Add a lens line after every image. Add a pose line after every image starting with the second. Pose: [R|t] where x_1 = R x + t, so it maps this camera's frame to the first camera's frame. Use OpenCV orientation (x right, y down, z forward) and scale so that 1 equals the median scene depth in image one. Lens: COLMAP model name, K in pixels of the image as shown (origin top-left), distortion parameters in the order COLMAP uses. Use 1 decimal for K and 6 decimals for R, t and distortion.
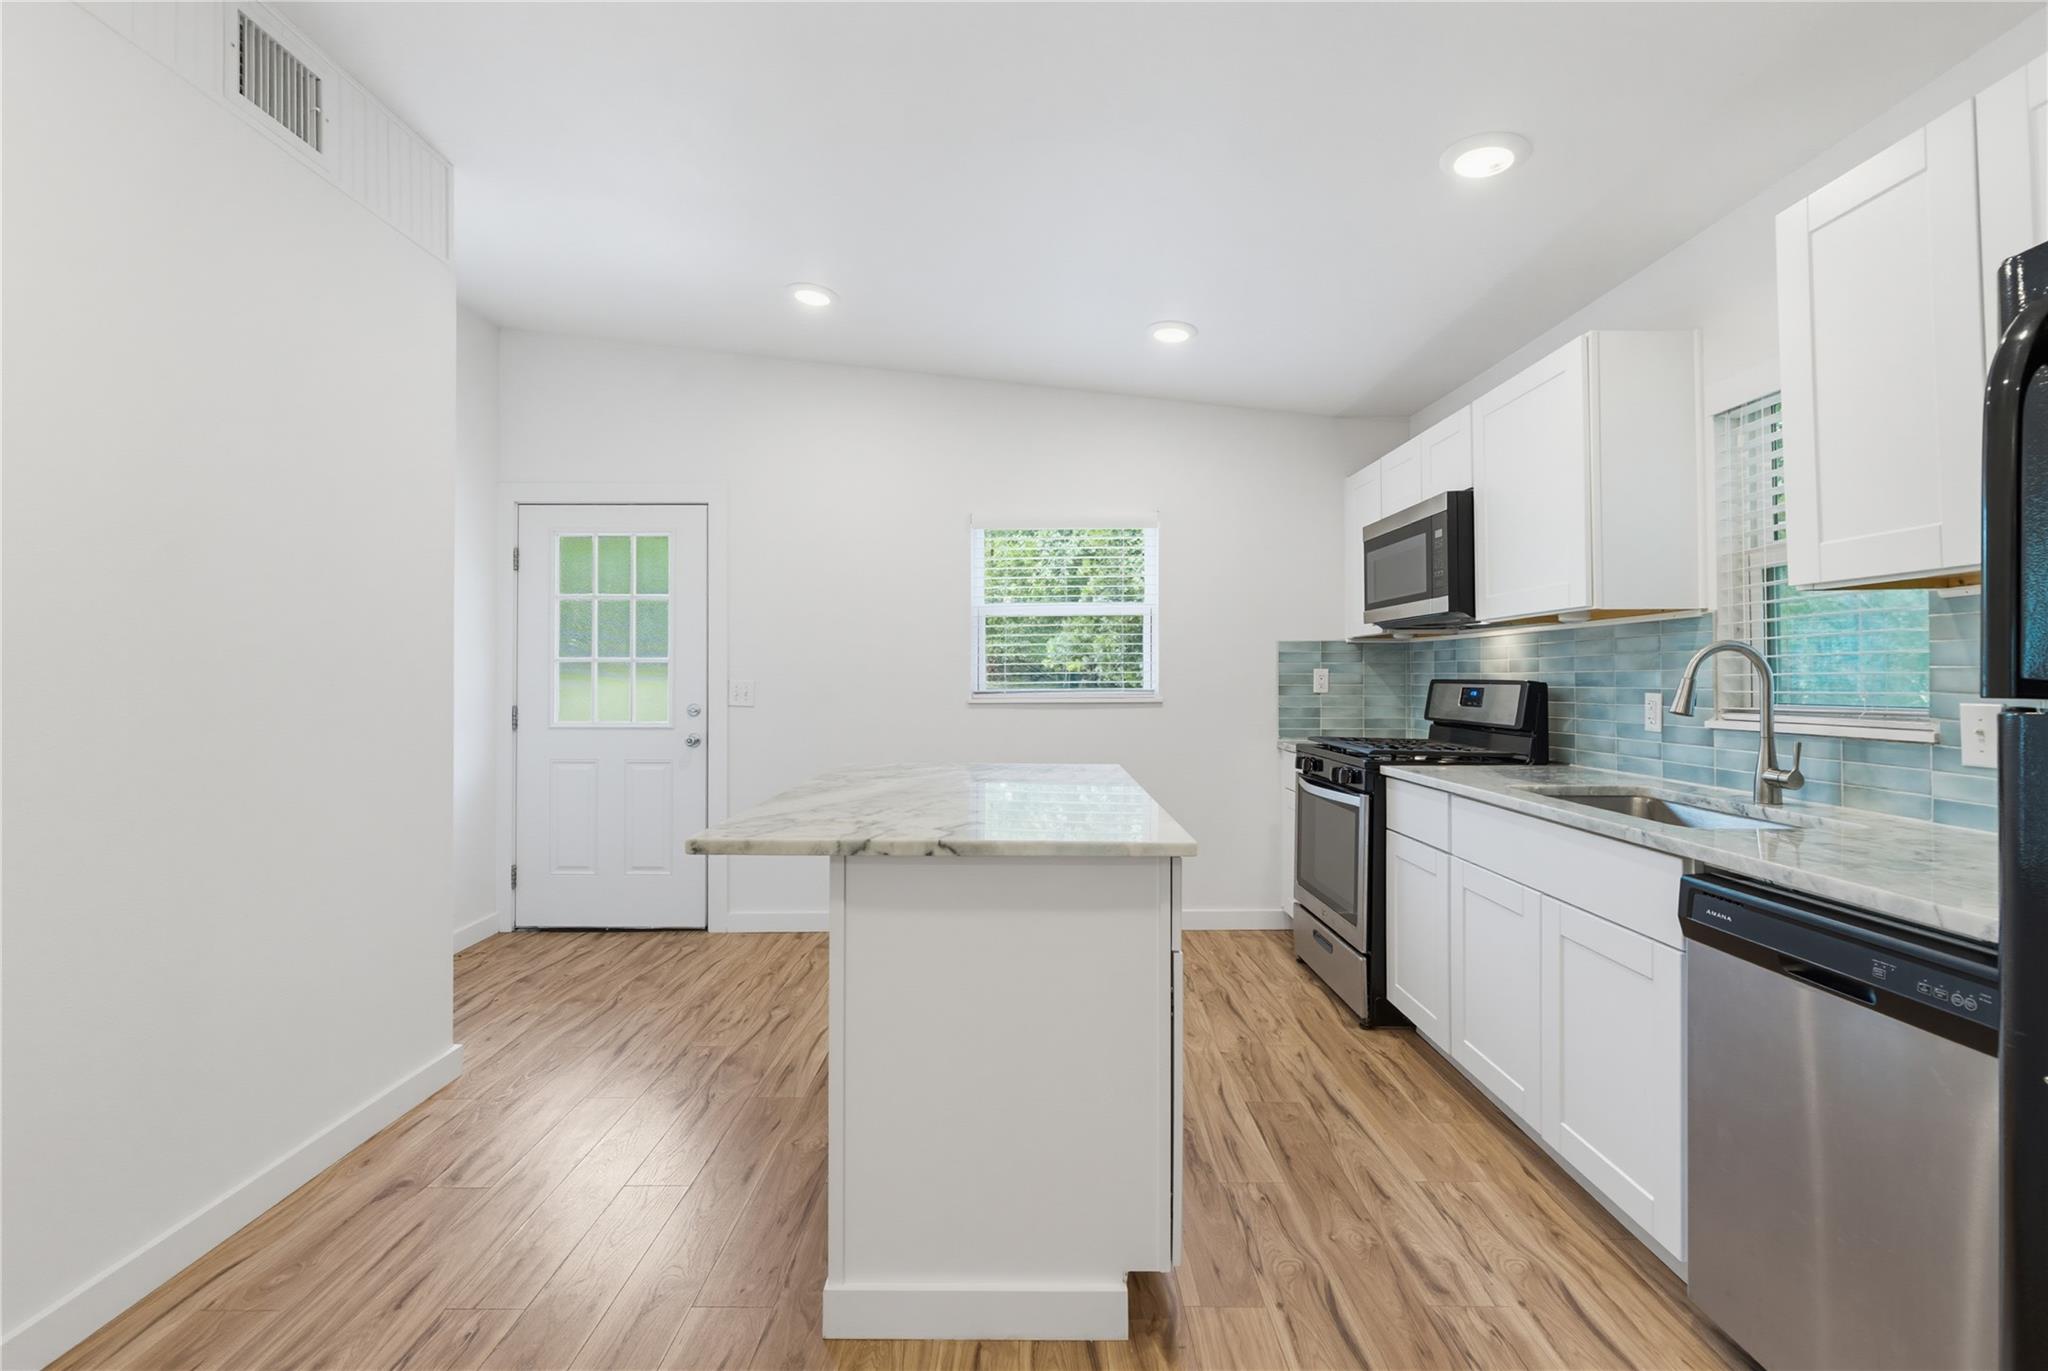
lens RADIAL K [[911.3, 0, 1029.0], [0, 911.3, 668.4], [0, 0, 1]] dist [-0.003028, 0.000346]
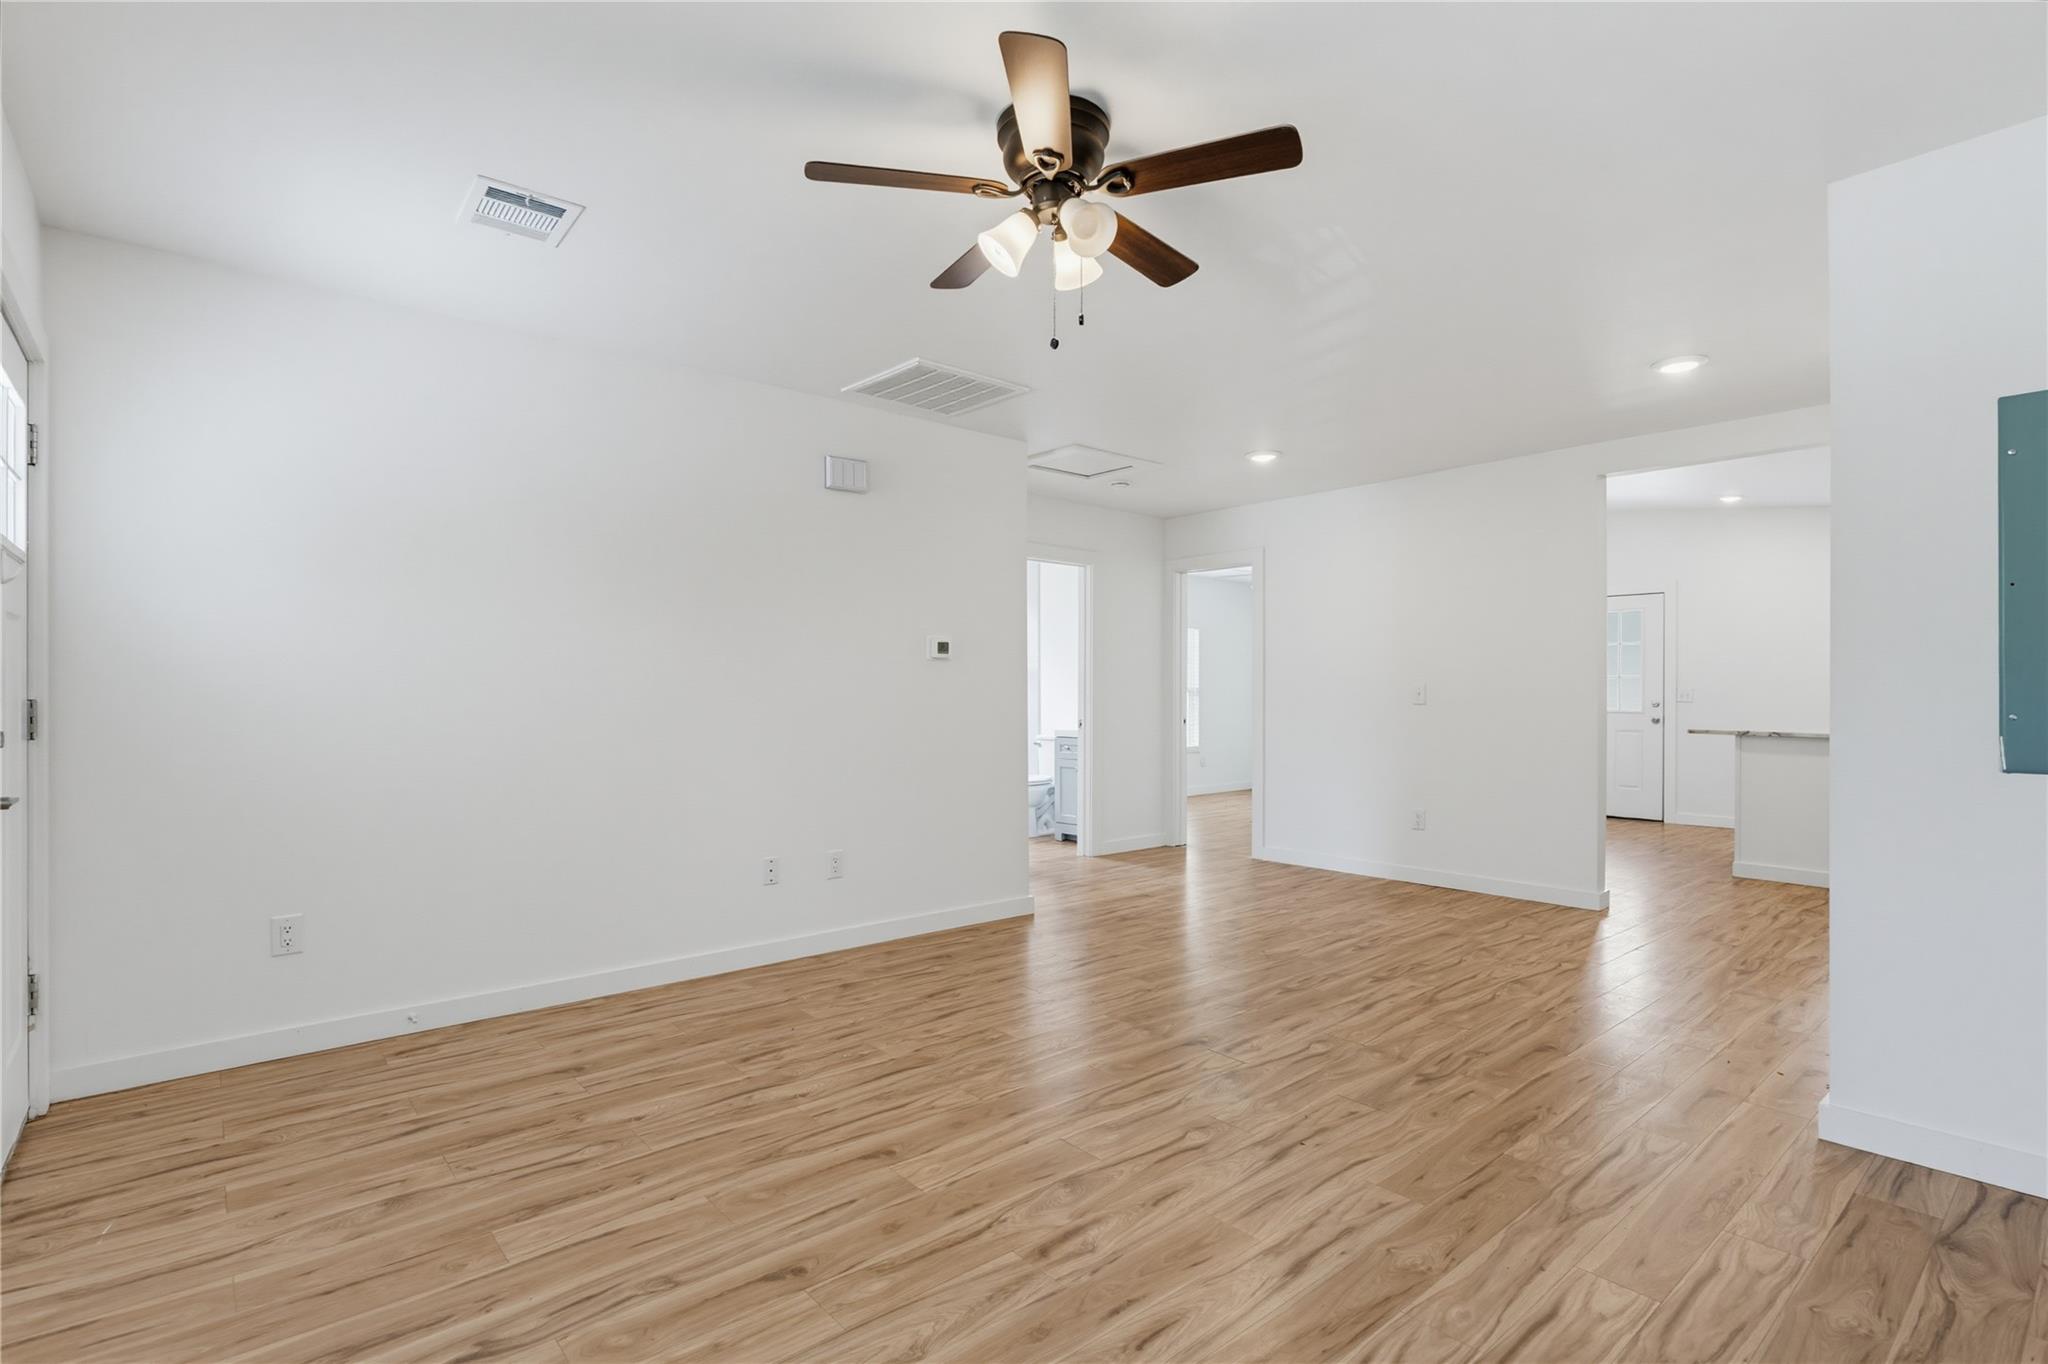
lens RADIAL K [[966.0, 0, 1034.9], [0, 966.0, 698.5], [0, 0, 1]] dist [-0.003772, -0.000886]
pose [[0.651150, 0.008920, -0.758897, 0.522119], [0.003547, 0.999884, 0.014796, 0.000742], [0.758941, -0.012326, 0.651043, -2.149488]]
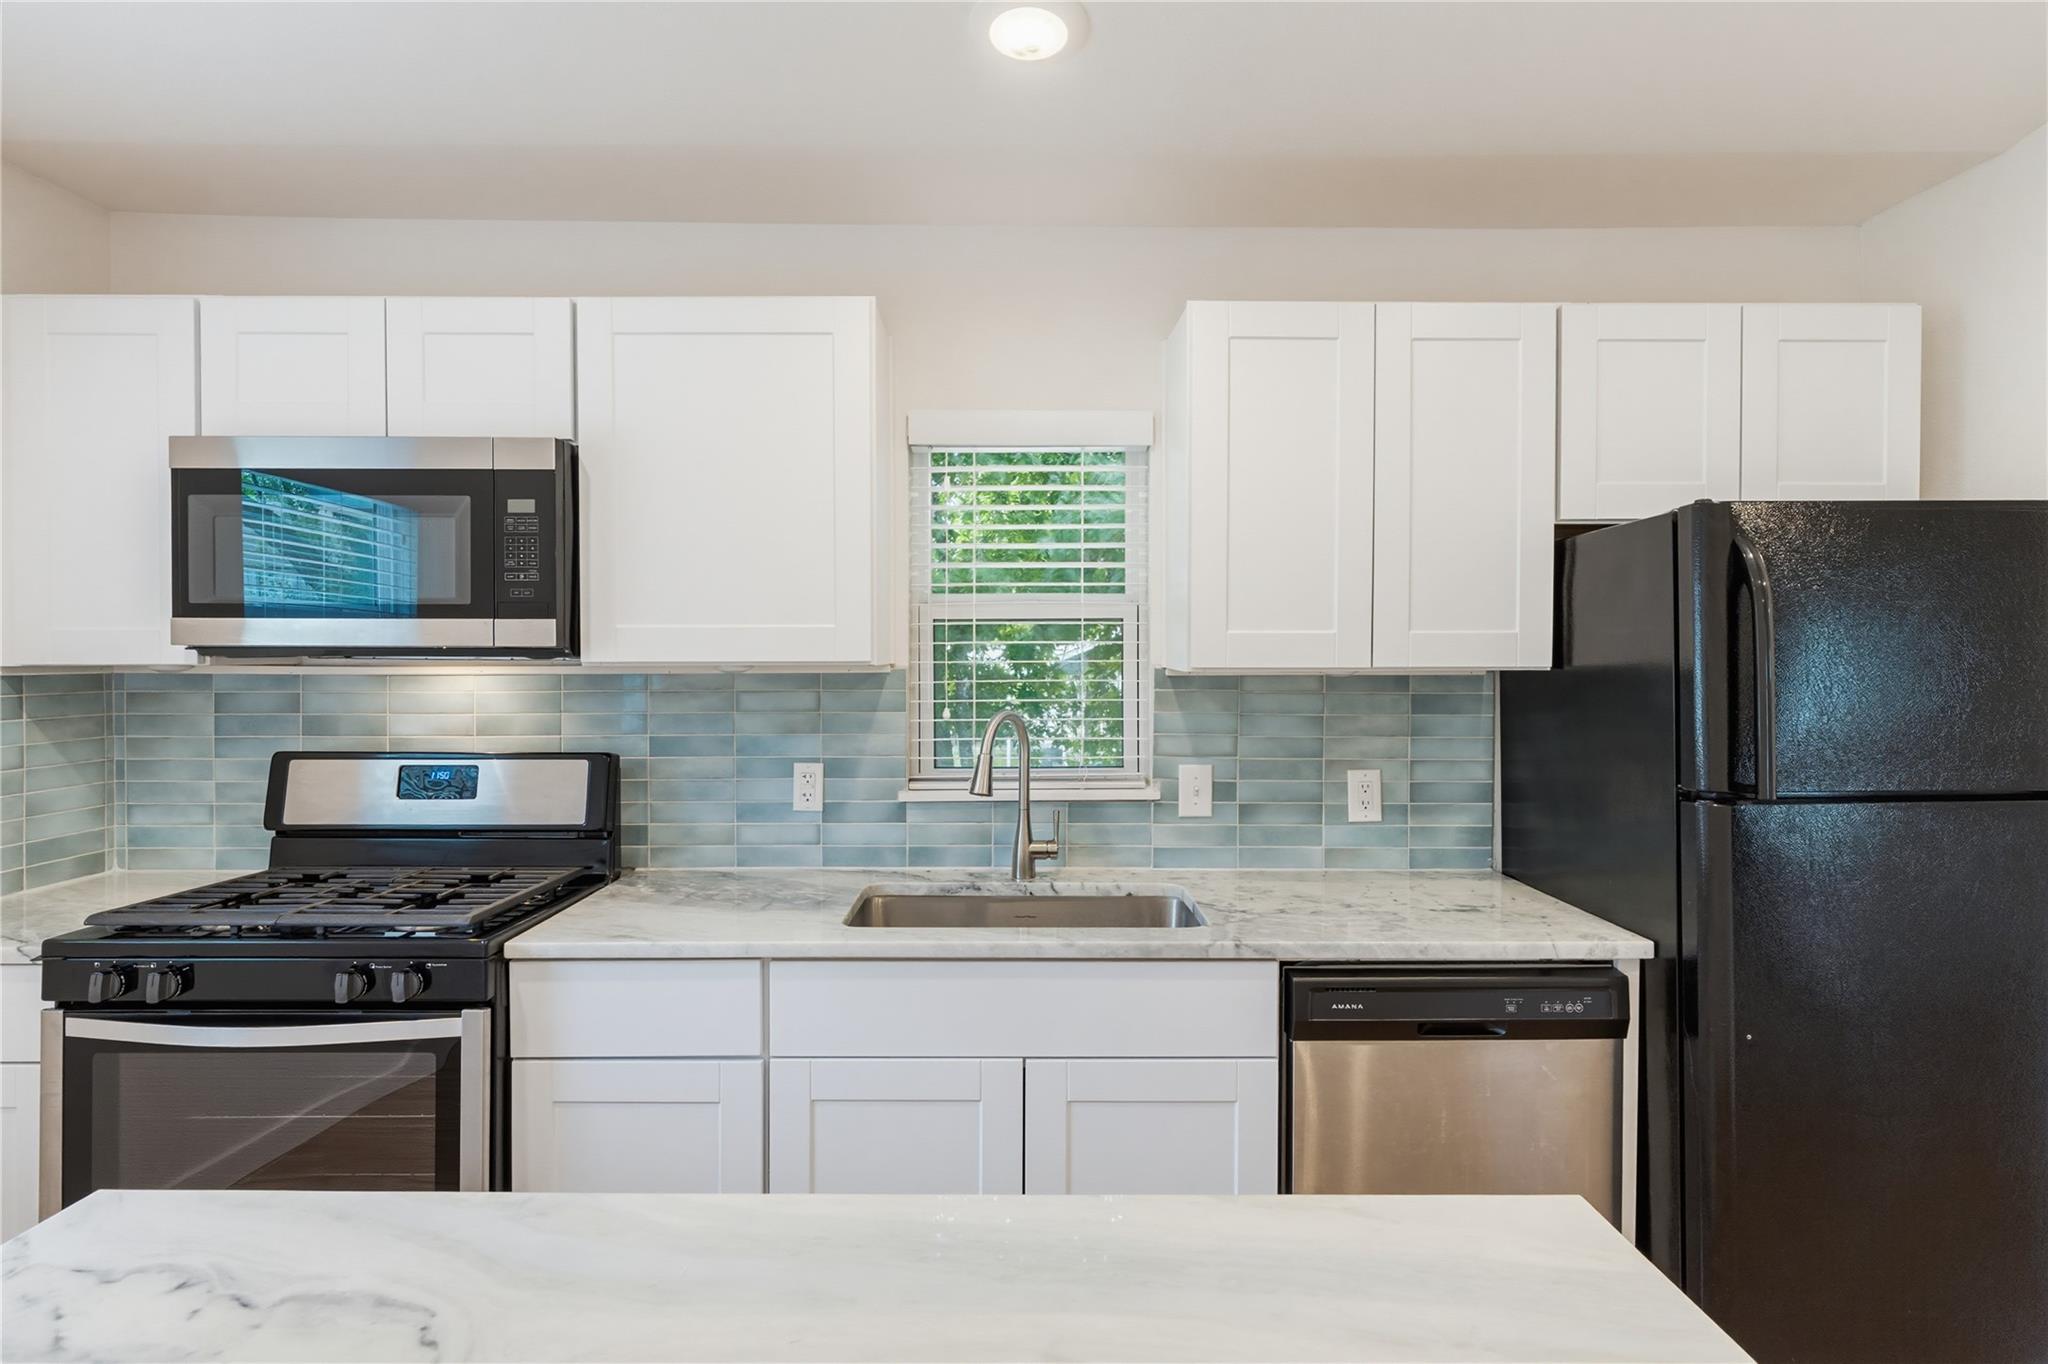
lens RADIAL K [[1072.4, 0, 1028.2], [0, 1072.4, 671.3], [0, 0, 1]] dist [-0.001892, -0.001926]
pose [[-0.006688, -0.015913, 0.999851, -0.240716], [-0.011349, 0.999810, 0.015837, -0.066074], [-0.999913, -0.011241, -0.006867, 0.761501]]
